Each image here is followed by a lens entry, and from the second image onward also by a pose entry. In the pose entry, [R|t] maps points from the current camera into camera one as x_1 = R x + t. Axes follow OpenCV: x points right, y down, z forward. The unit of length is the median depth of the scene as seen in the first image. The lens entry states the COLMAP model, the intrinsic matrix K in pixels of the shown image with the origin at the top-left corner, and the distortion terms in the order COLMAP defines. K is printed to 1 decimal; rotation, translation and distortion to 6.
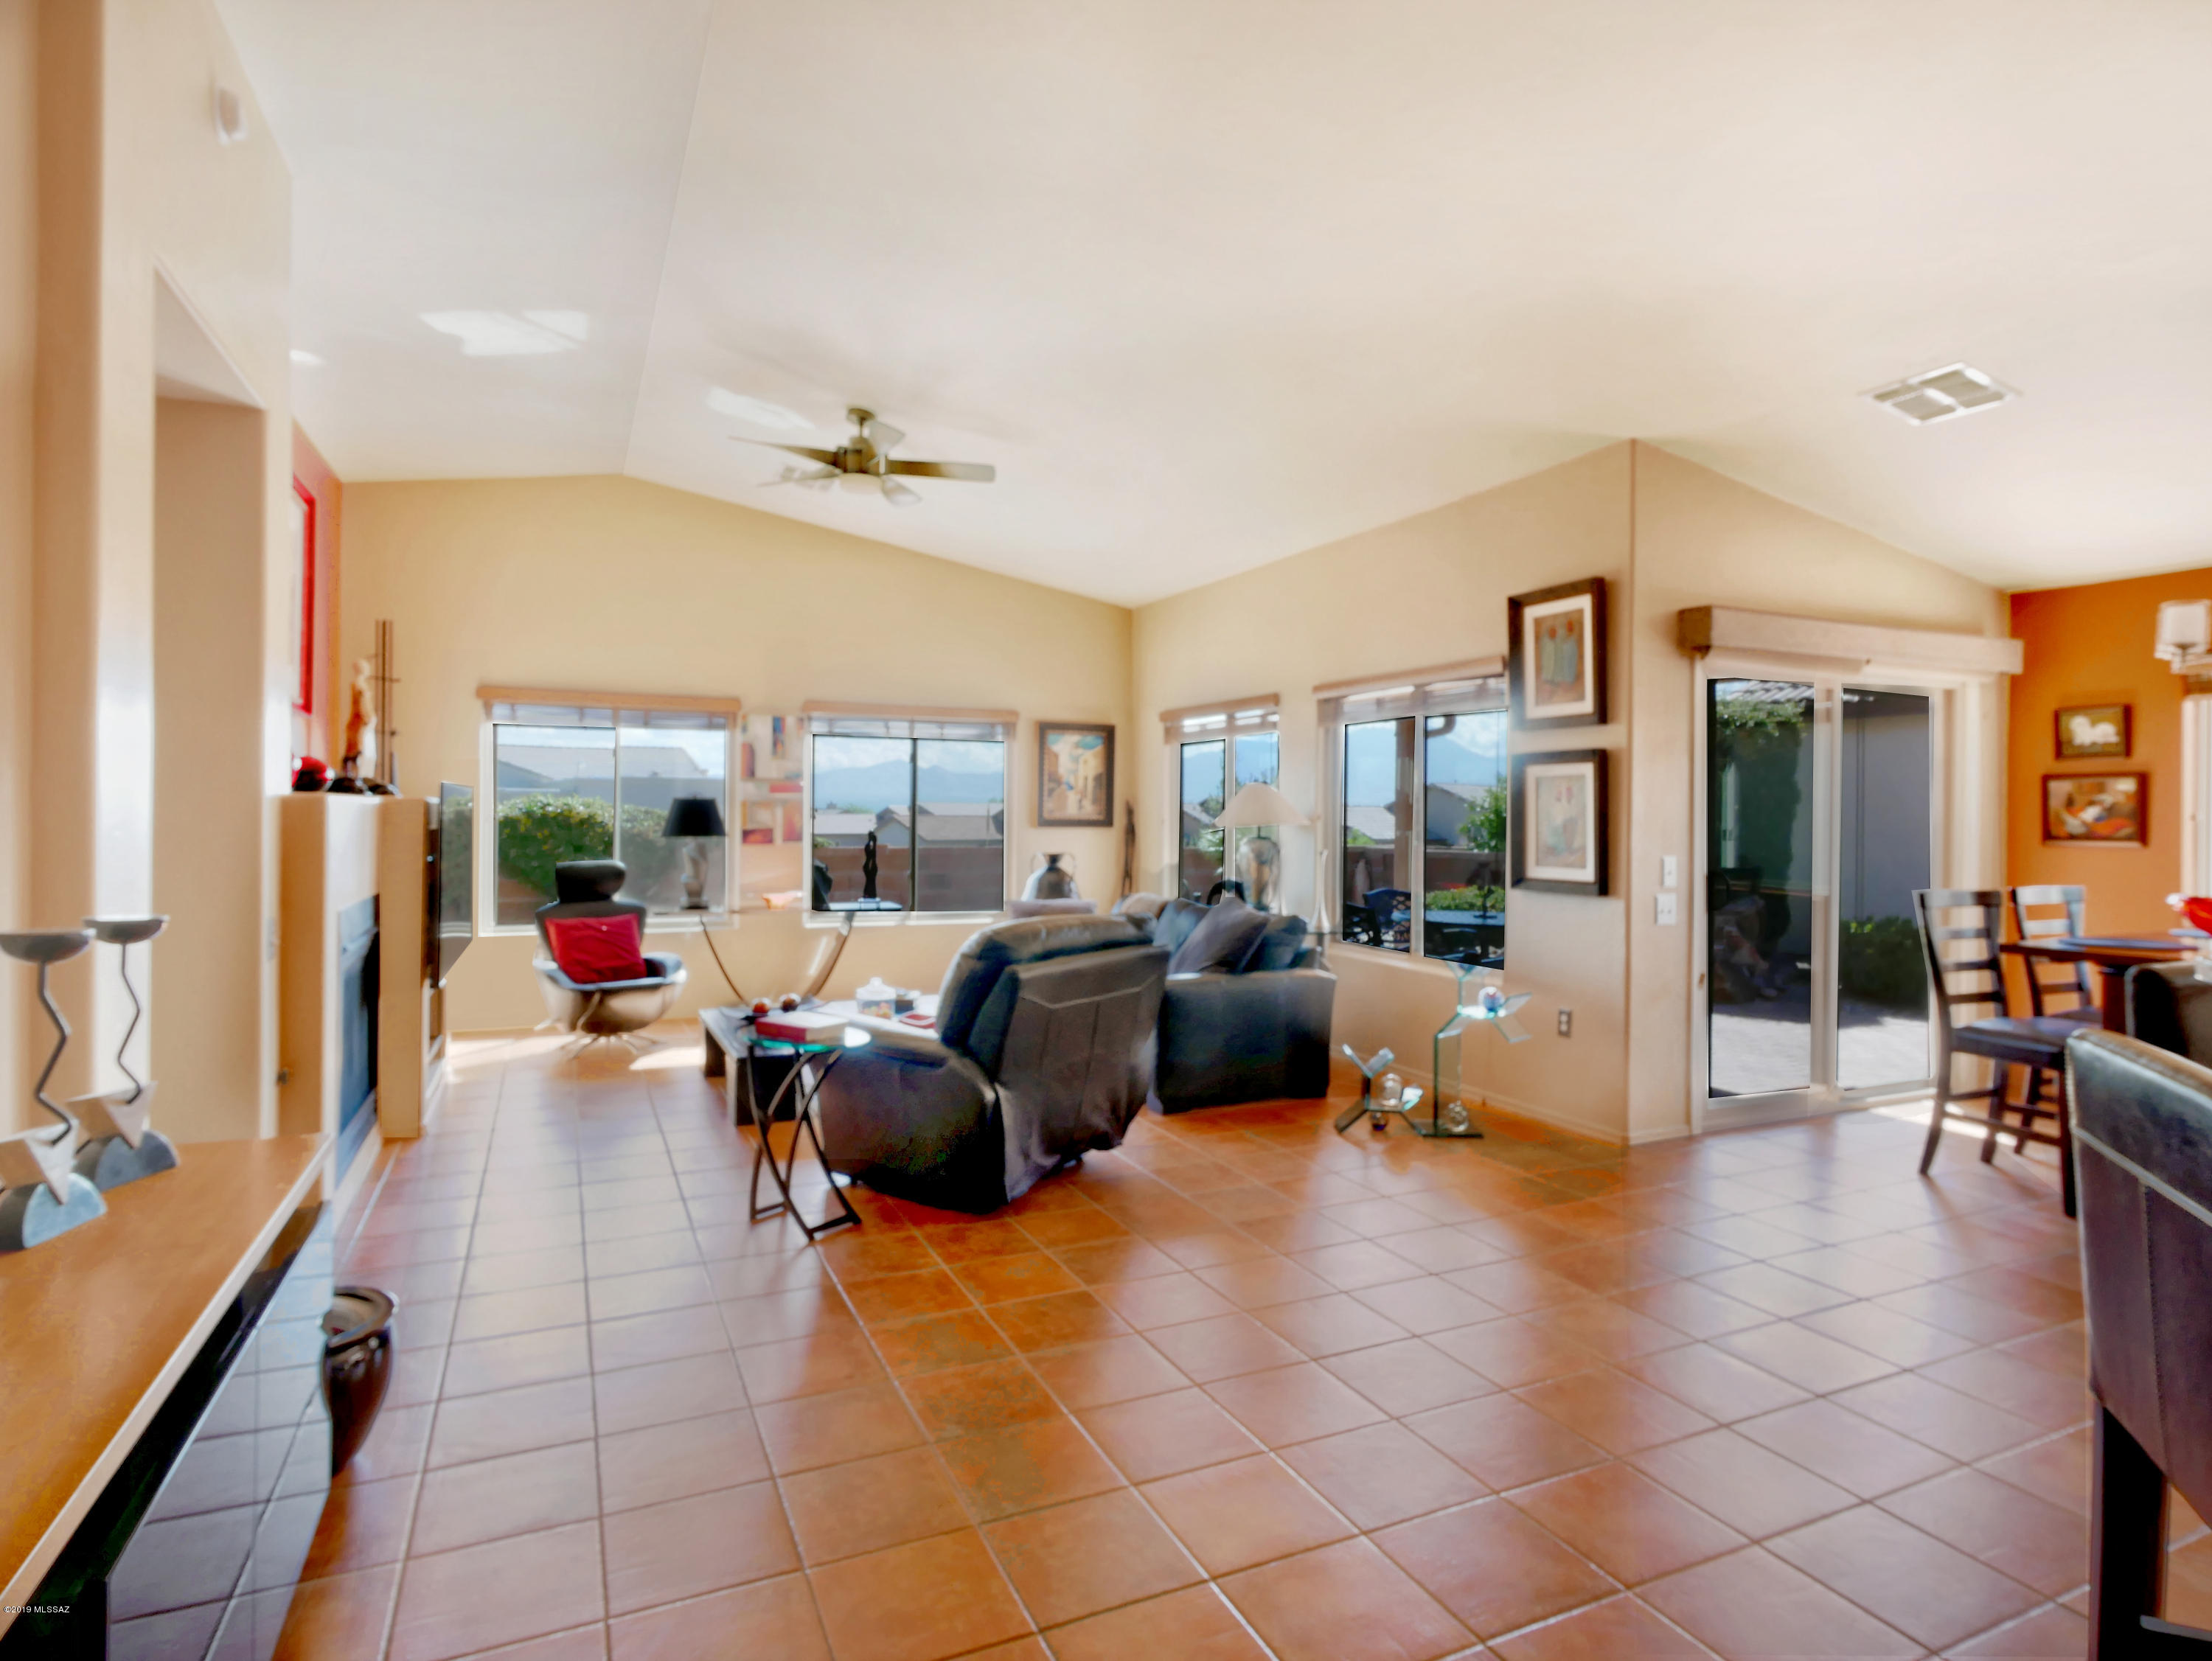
lens RADIAL K [[1211.8, 0, 1148.7], [0, 1211.8, 807.3], [0, 0, 1]] dist [0.007456, -0.003040]
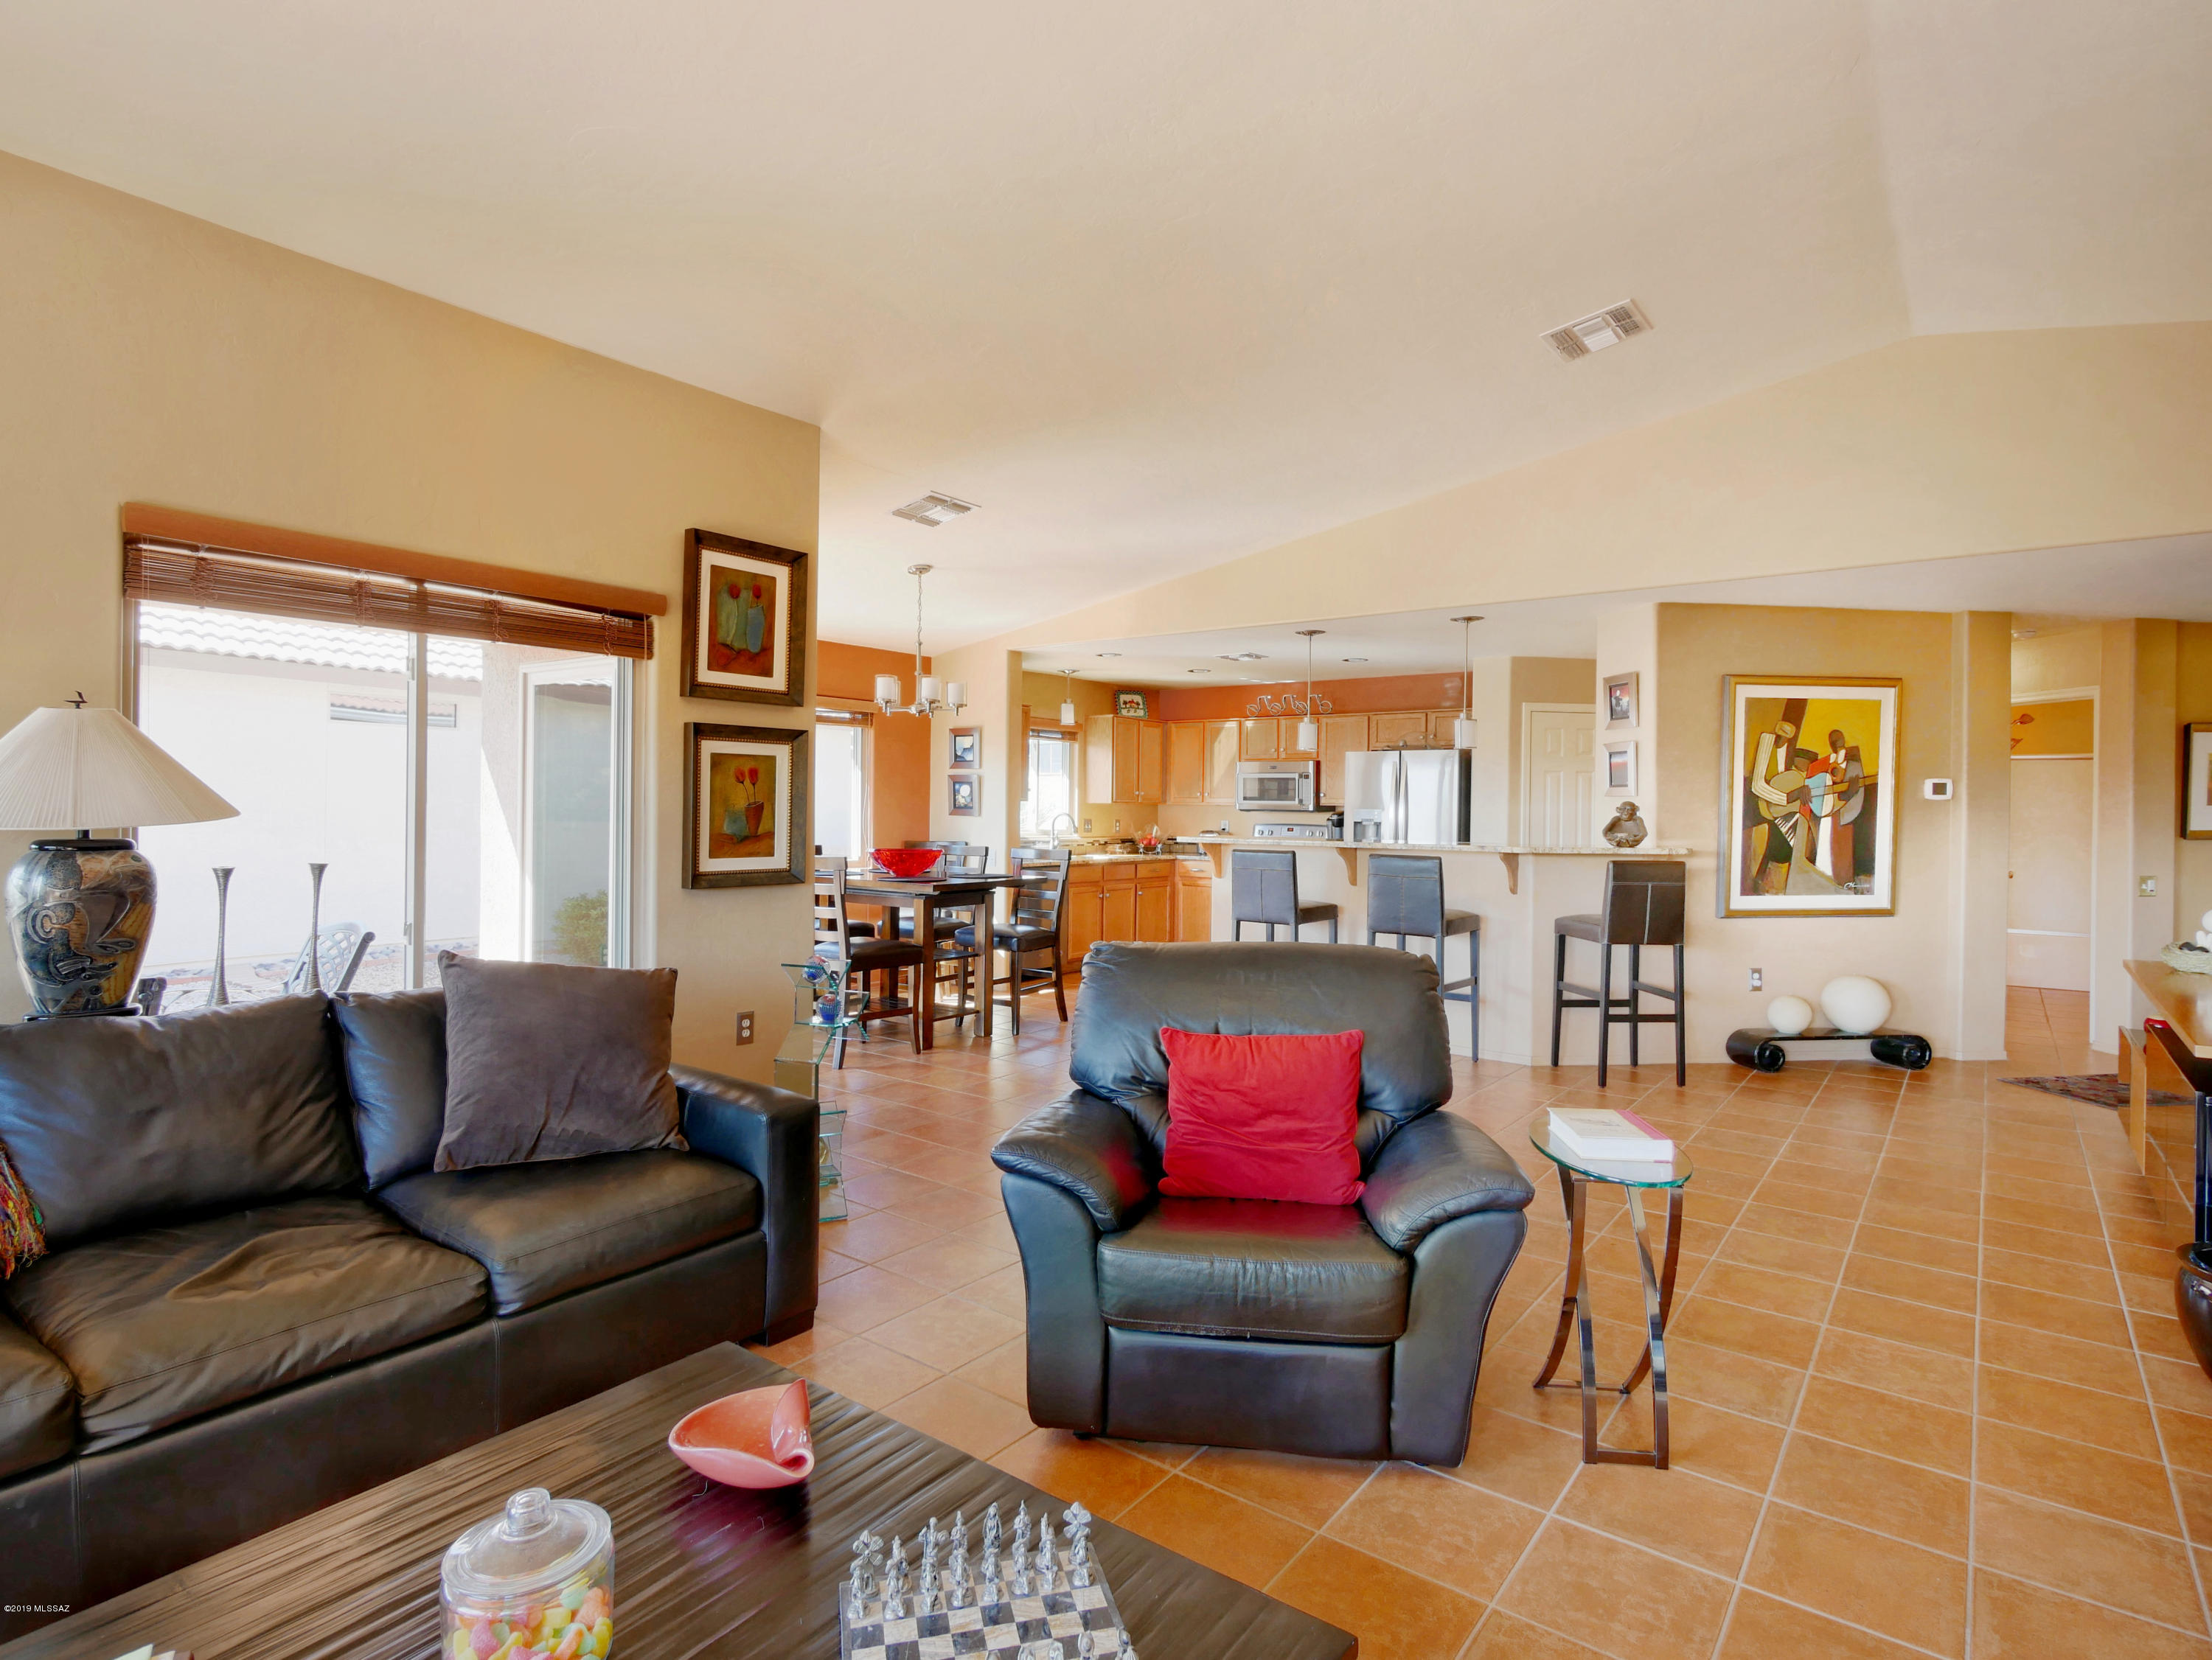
lens RADIAL K [[1151.4, 0, 1125.7], [0, 1151.4, 816.9], [0, 0, 1]] dist [-0.003899, 0.001322]
pose [[-0.438441, -0.019093, 0.898557, -0.543471], [-0.023670, 0.999673, 0.009692, 0.005091], [-0.898448, -0.017019, -0.438750, 1.110090]]
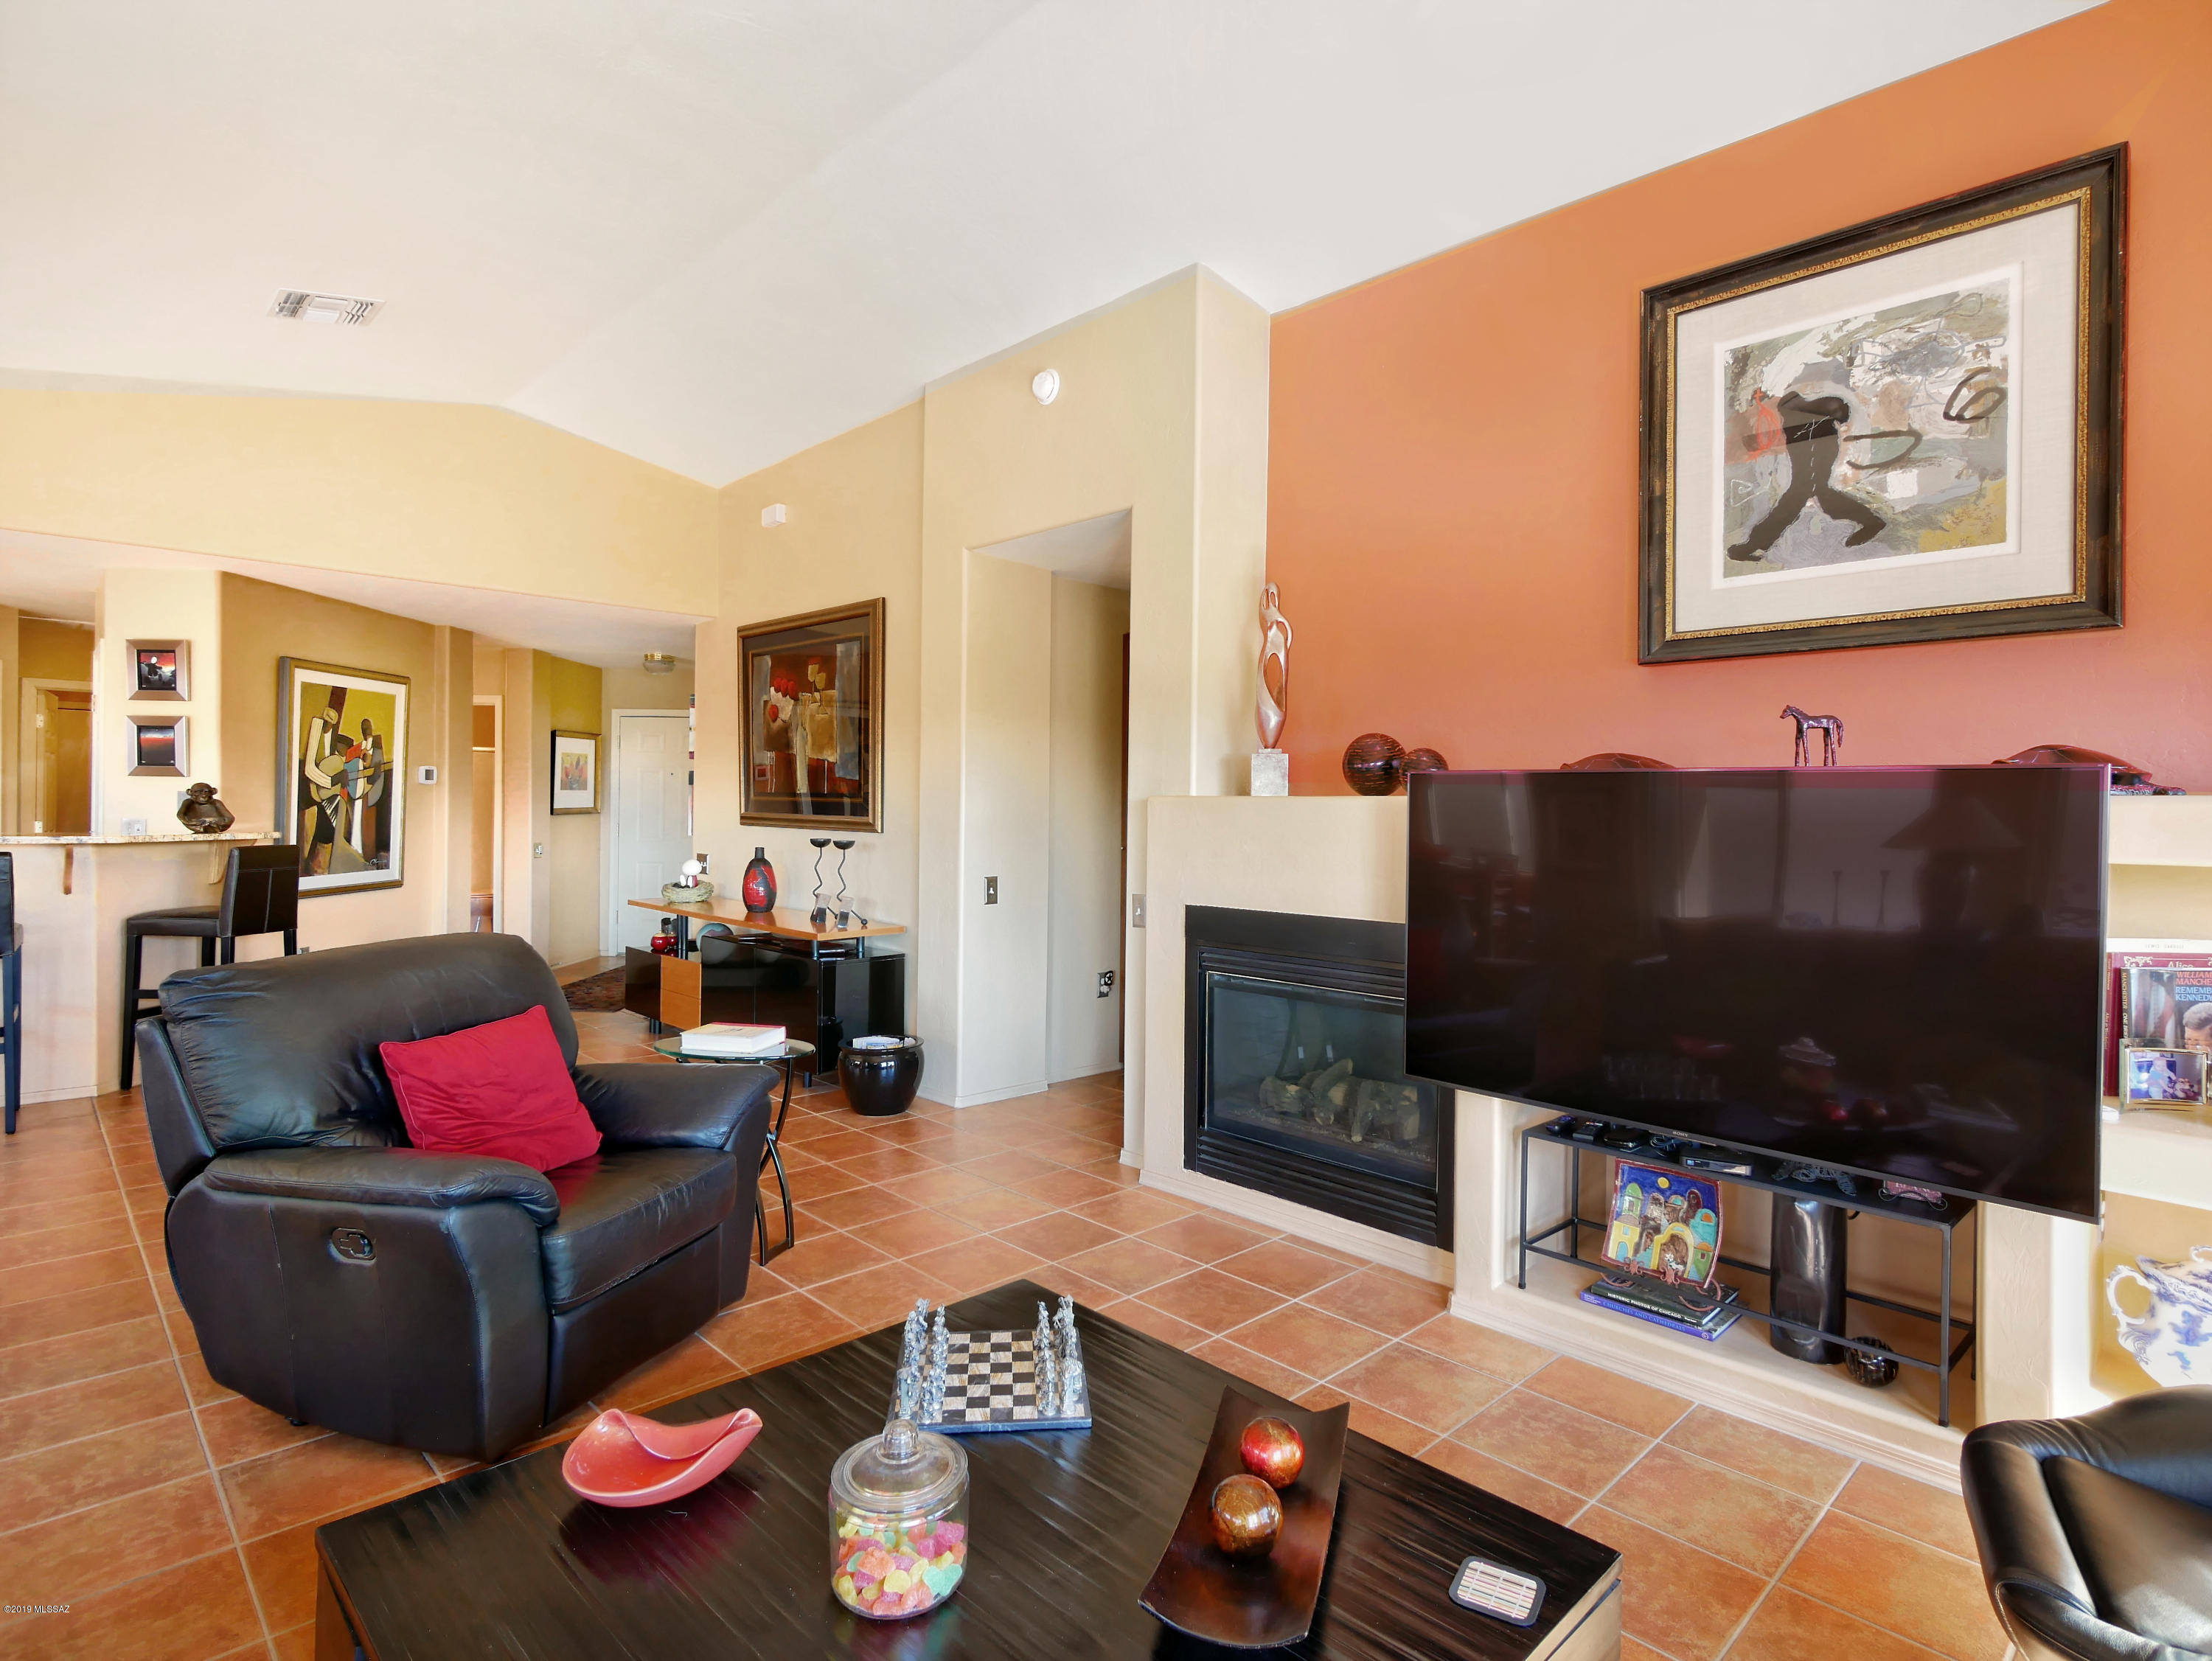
lens RADIAL K [[1151.5, 0, 1108.1], [0, 1151.5, 821.1], [0, 0, 1]] dist [-0.003899, 0.001322]
pose [[-0.957311, -0.017721, -0.288515, -0.223140], [-0.018353, 0.999831, -0.000515, 0.009231], [0.288475, 0.004802, -0.957475, 1.403969]]
